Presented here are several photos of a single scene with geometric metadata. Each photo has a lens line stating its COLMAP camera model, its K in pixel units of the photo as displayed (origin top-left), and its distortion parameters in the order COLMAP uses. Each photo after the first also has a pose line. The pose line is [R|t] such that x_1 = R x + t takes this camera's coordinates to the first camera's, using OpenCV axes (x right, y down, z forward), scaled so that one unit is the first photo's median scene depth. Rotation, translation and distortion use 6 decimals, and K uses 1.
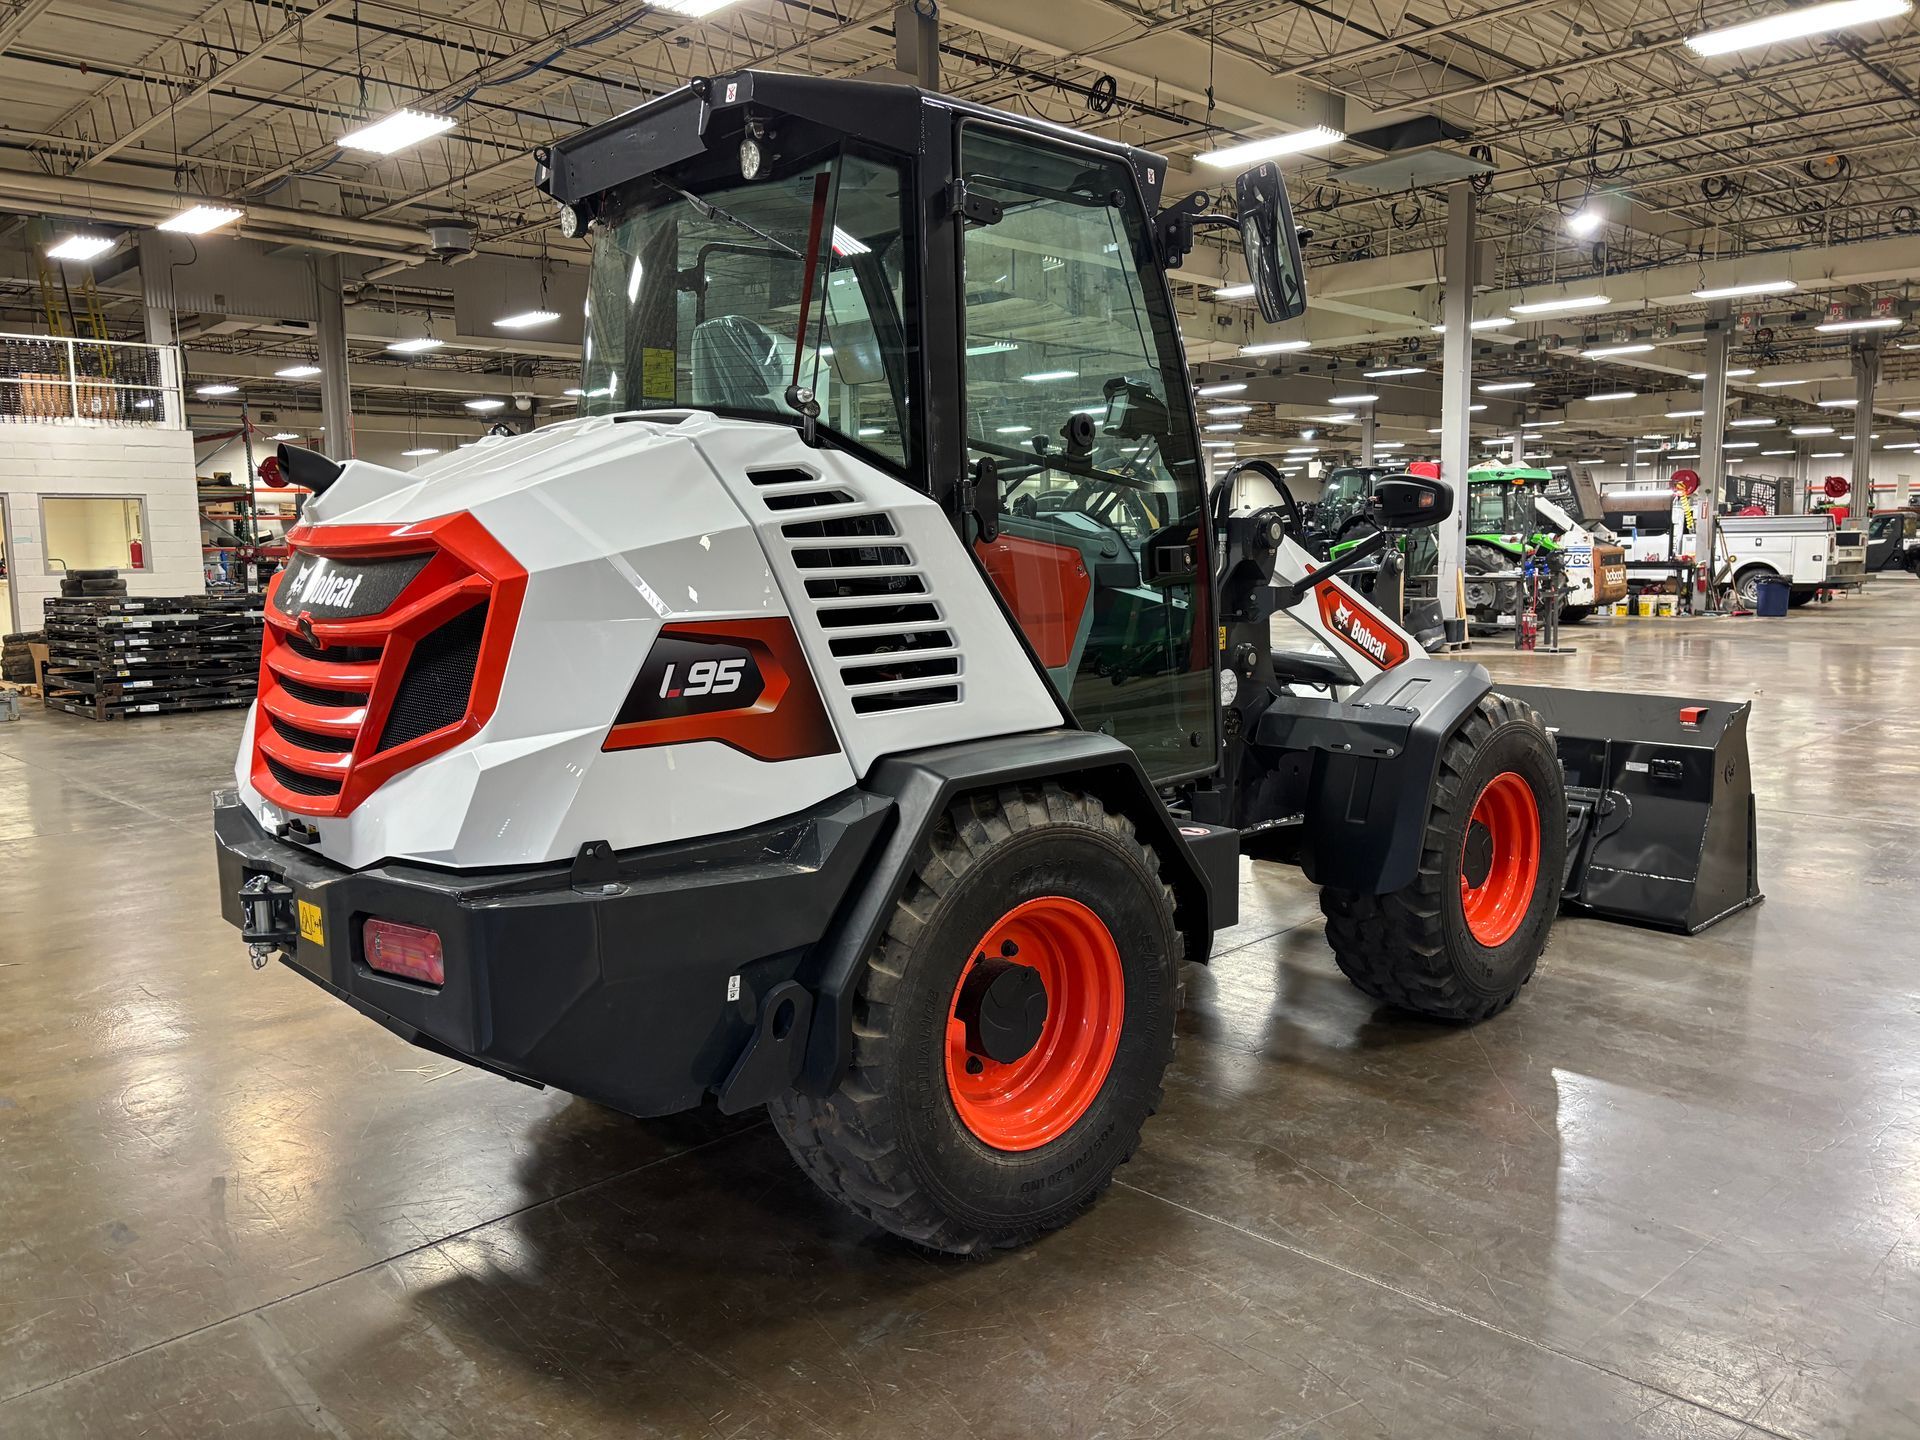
lens RADIAL K [[1448.0, 0, 961.0], [0, 1448.0, 704.9], [0, 0, 1]] dist [0.055938, -0.056976]
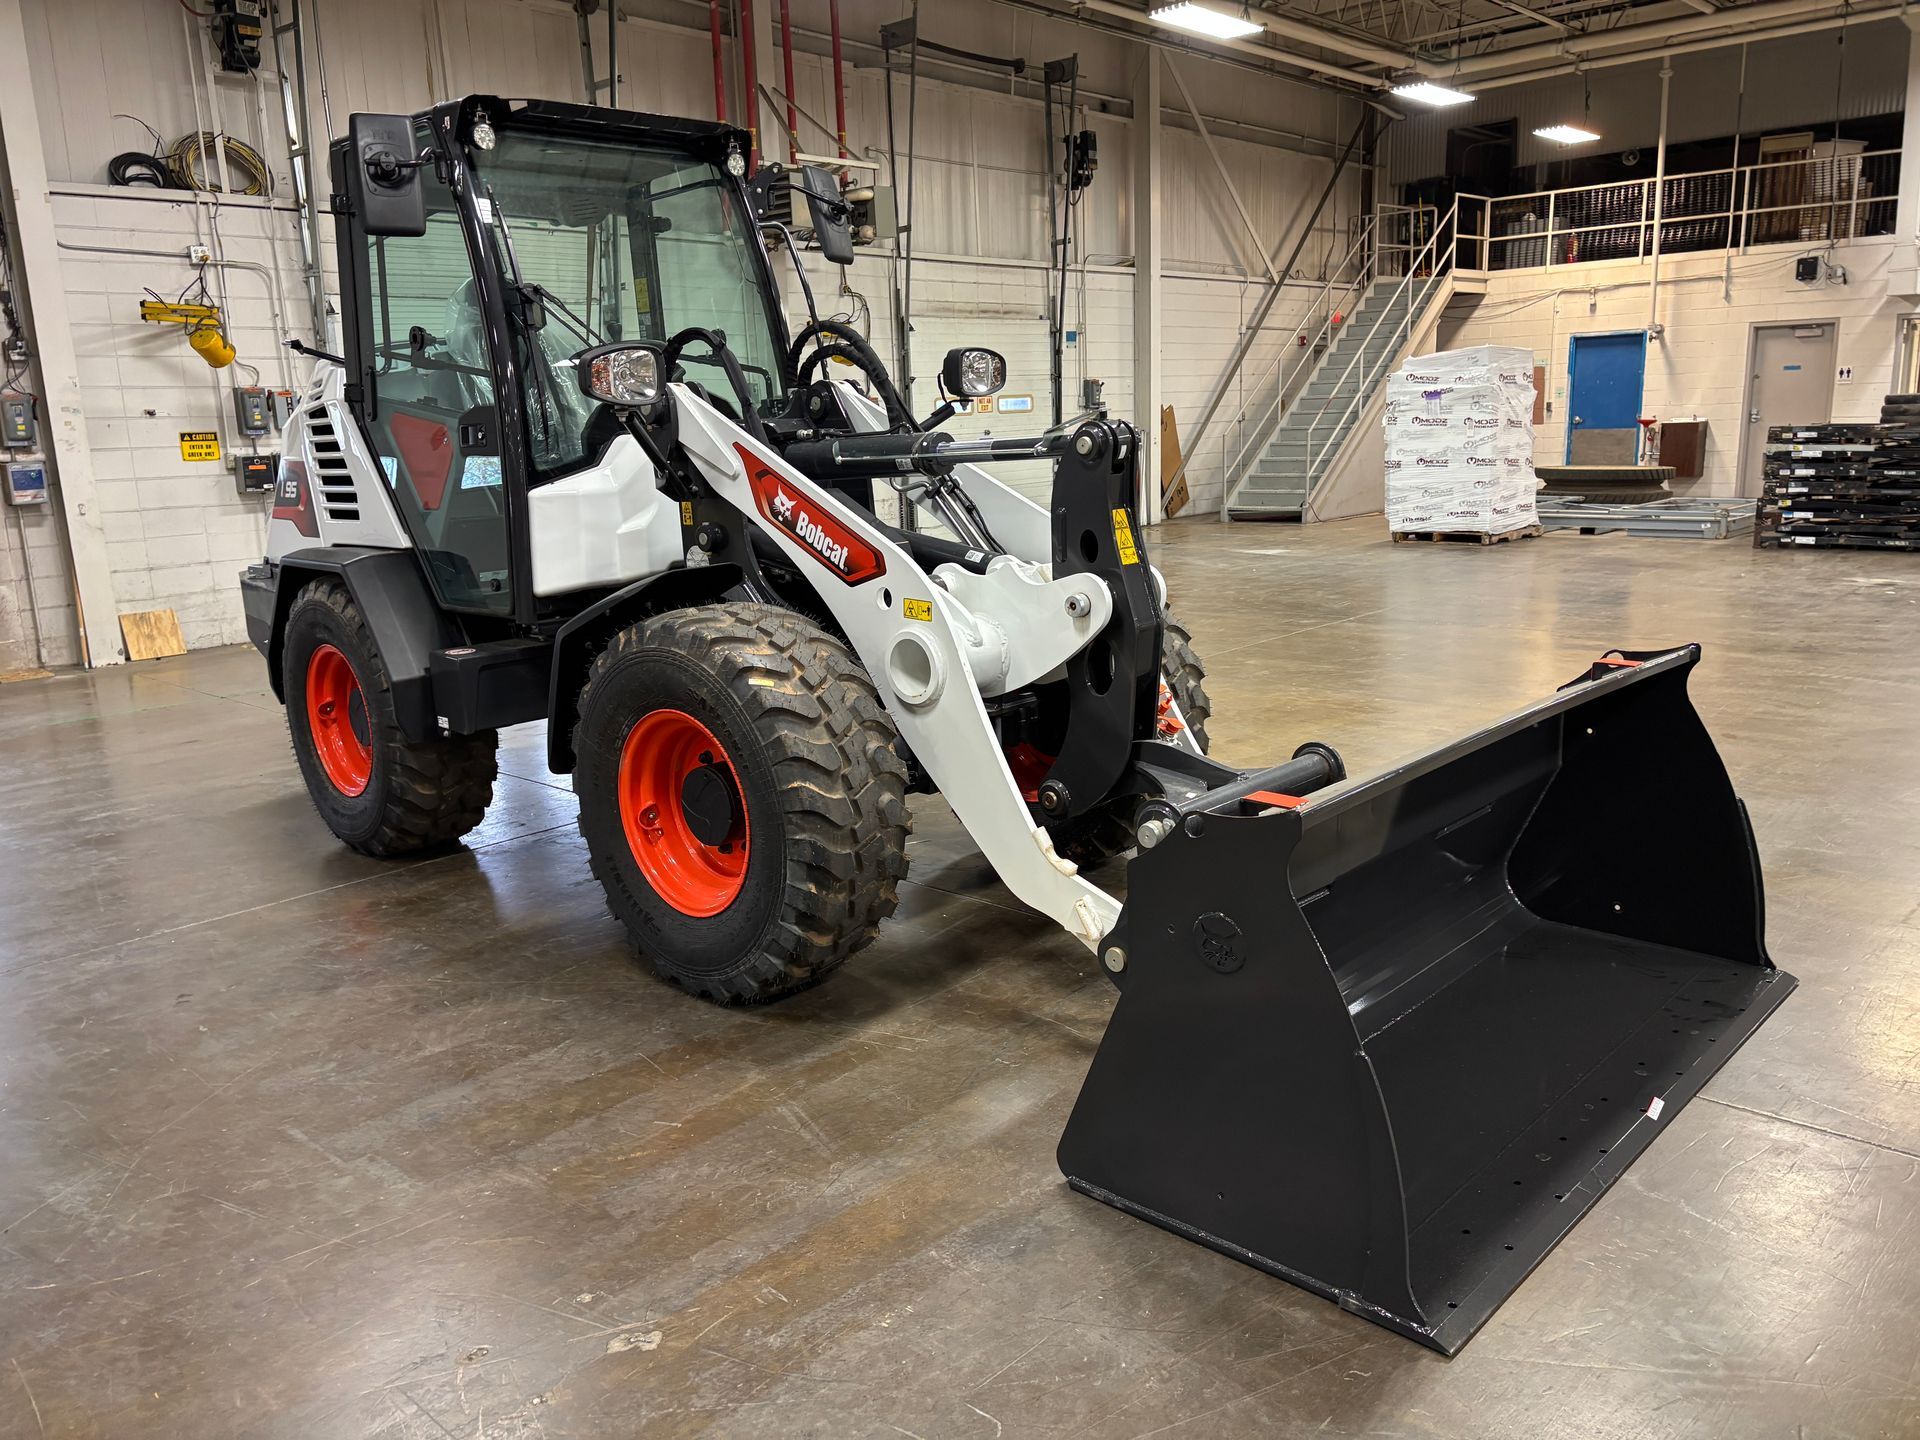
lens RADIAL K [[1448.0, 0, 961.0], [0, 1448.0, 704.9], [0, 0, 1]] dist [0.055938, -0.056976]
pose [[0.050565, 0.212598, -0.975831, 1.638252], [-0.083403, 0.974566, 0.208000, -0.194100], [0.995232, 0.070870, 0.067010, 1.541519]]
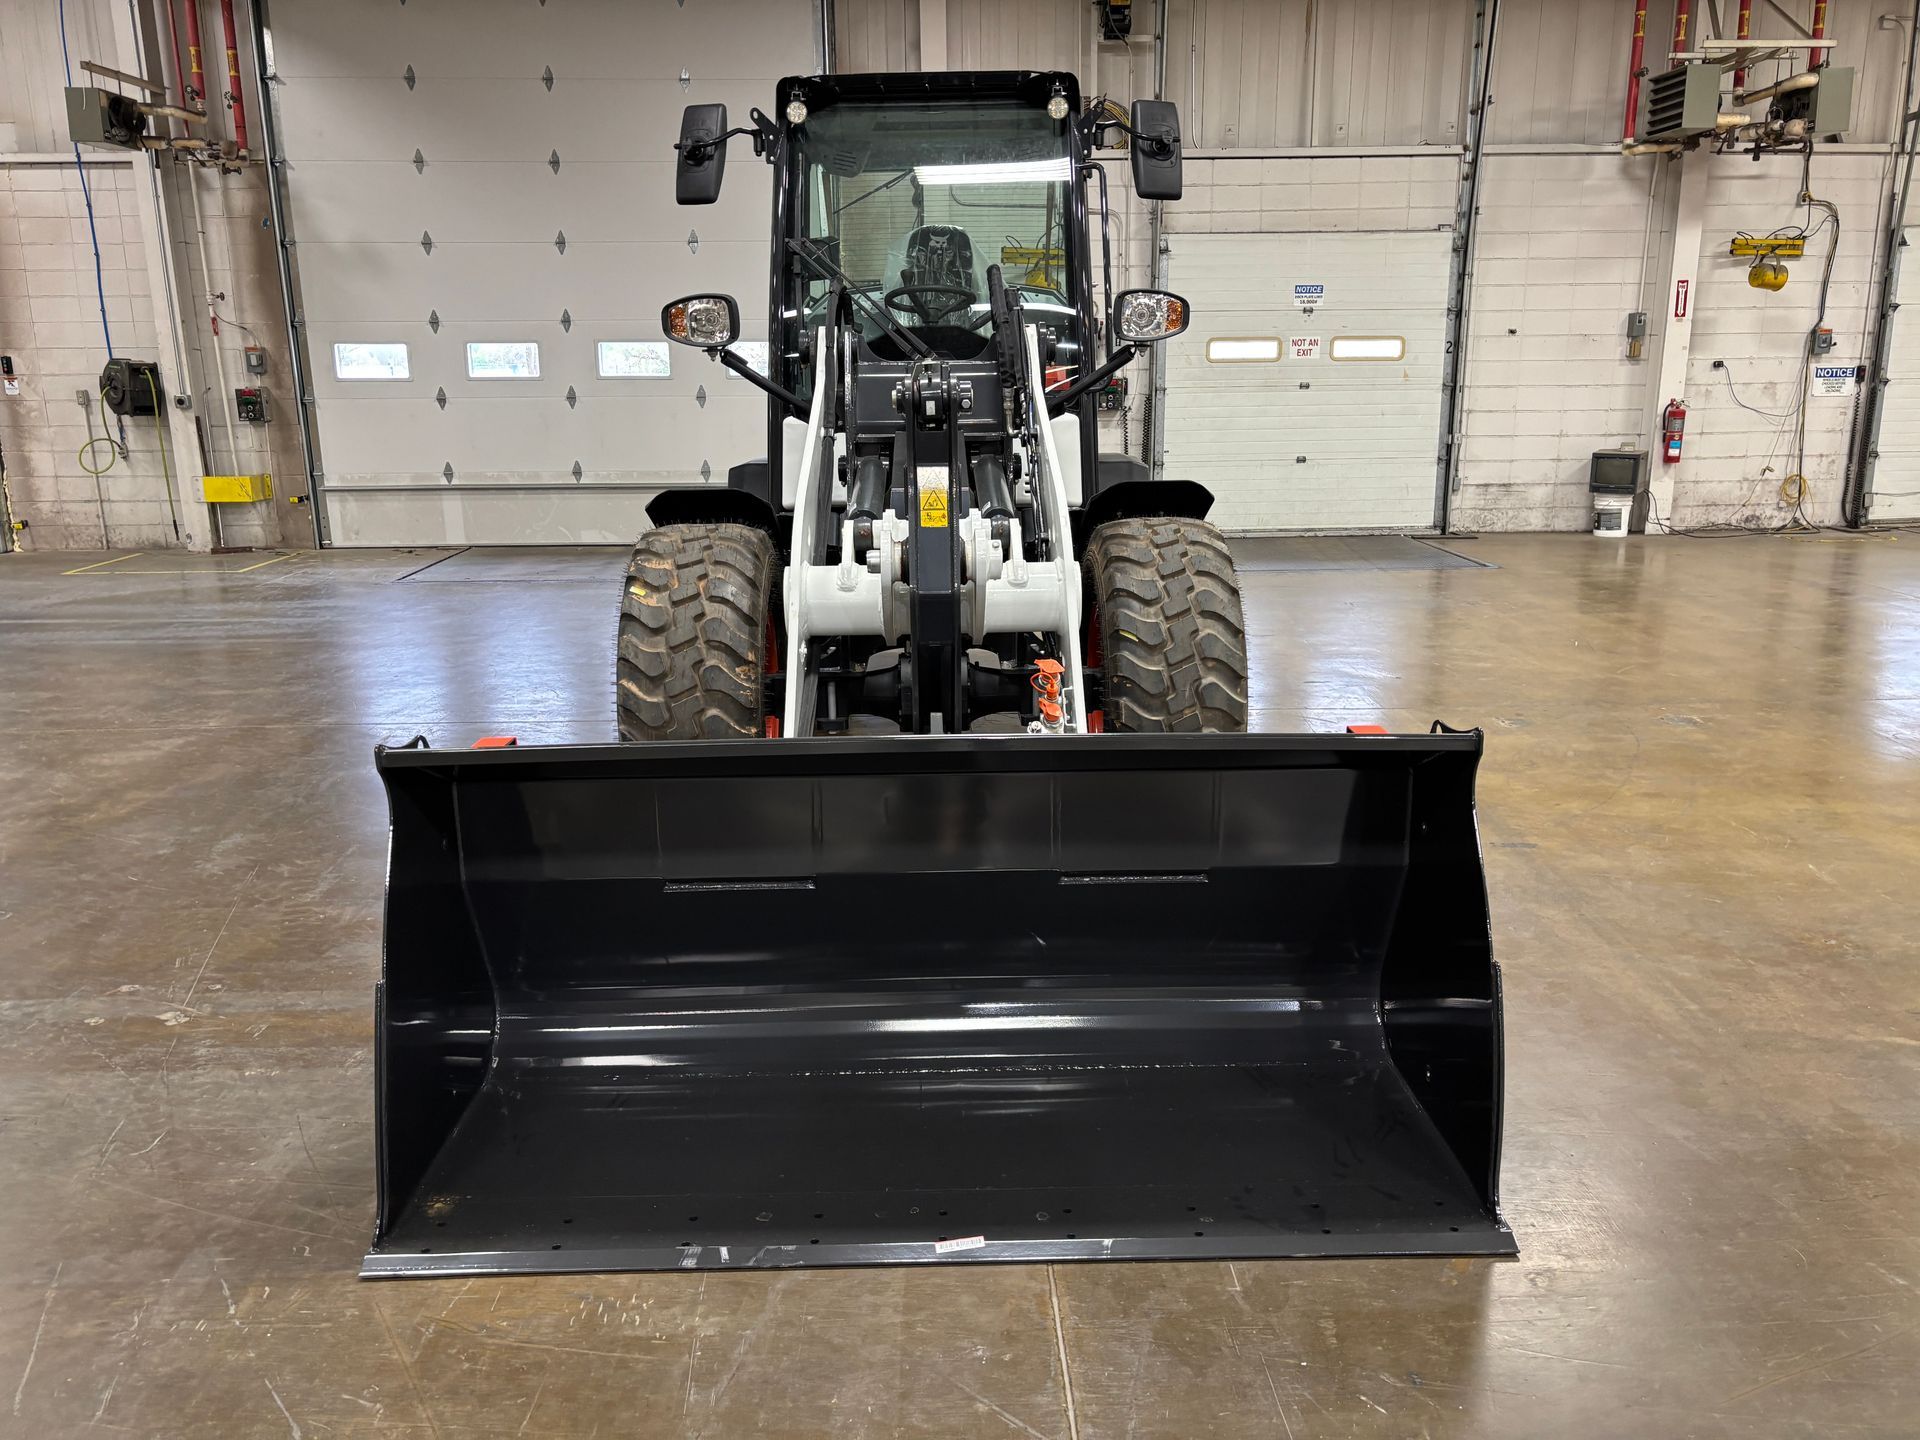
lens RADIAL K [[1448.0, 0, 961.0], [0, 1448.0, 704.9], [0, 0, 1]] dist [0.055938, -0.056976]
pose [[-0.679360, 0.190083, -0.708758, 1.336885], [-0.066008, 0.946122, 0.317012, -0.283974], [0.730830, 0.262149, -0.630211, 2.366338]]
